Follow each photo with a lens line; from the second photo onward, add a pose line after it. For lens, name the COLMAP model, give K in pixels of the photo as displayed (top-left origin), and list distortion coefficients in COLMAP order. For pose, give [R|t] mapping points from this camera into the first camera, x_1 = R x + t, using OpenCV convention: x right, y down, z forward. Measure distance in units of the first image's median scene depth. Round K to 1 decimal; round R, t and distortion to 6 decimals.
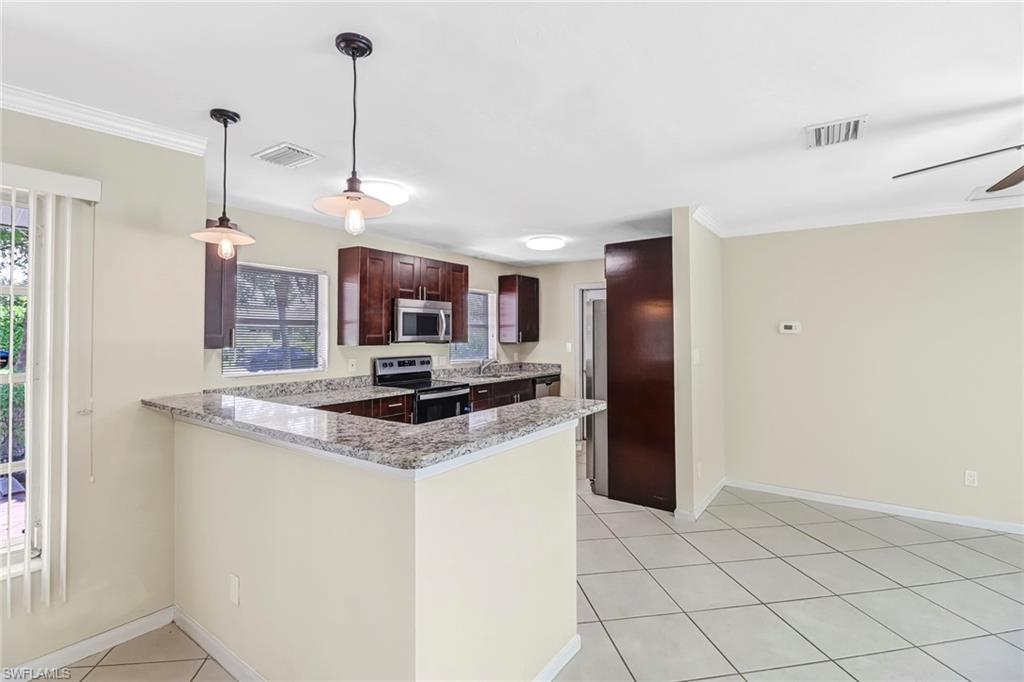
lens RADIAL K [[480.1, 0, 498.3], [0, 480.1, 338.6], [0, 0, 1]] dist [-0.000735, -0.000149]
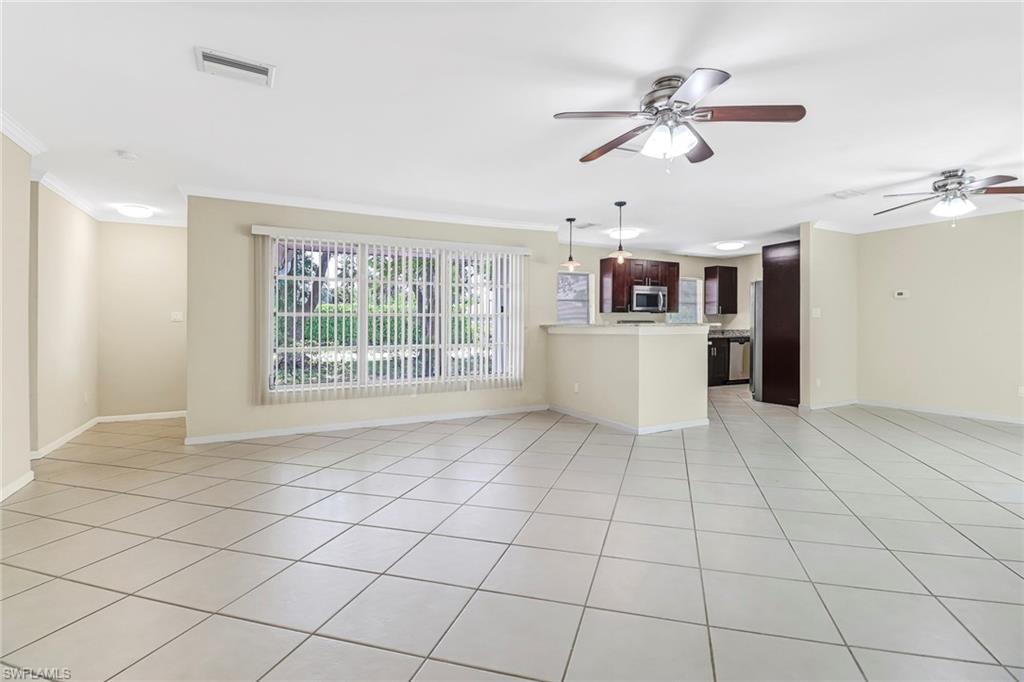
lens RADIAL K [[495.9, 0, 540.3], [0, 495.9, 336.3], [0, 0, 1]] dist [-0.000537, -0.022581]
pose [[0.924156, -0.004017, -0.381994, 0.152692], [0.007906, 0.999932, 0.008611, 0.076514], [0.381933, -0.010977, 0.924125, -0.732485]]
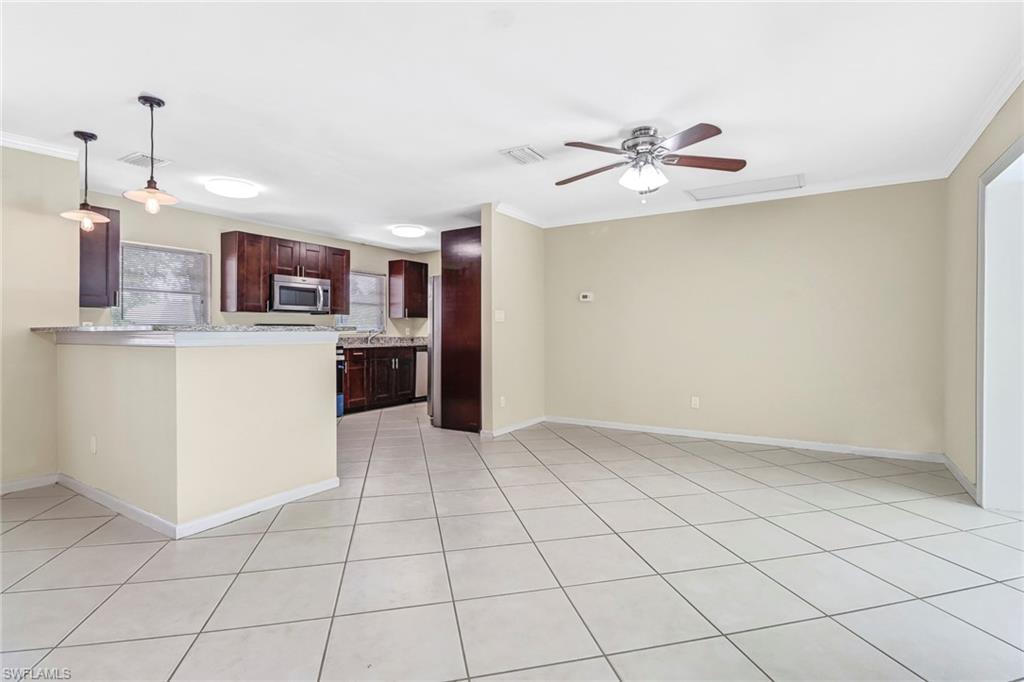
lens RADIAL K [[485.3, 0, 512.0], [0, 485.3, 341.0], [0, 0, 1]] dist [-0.000570, -0.000345]
pose [[0.995927, -0.010310, 0.089575, 0.264488], [0.009457, 0.999906, 0.009949, 0.075105], [-0.089669, -0.009062, 0.995930, -0.271273]]
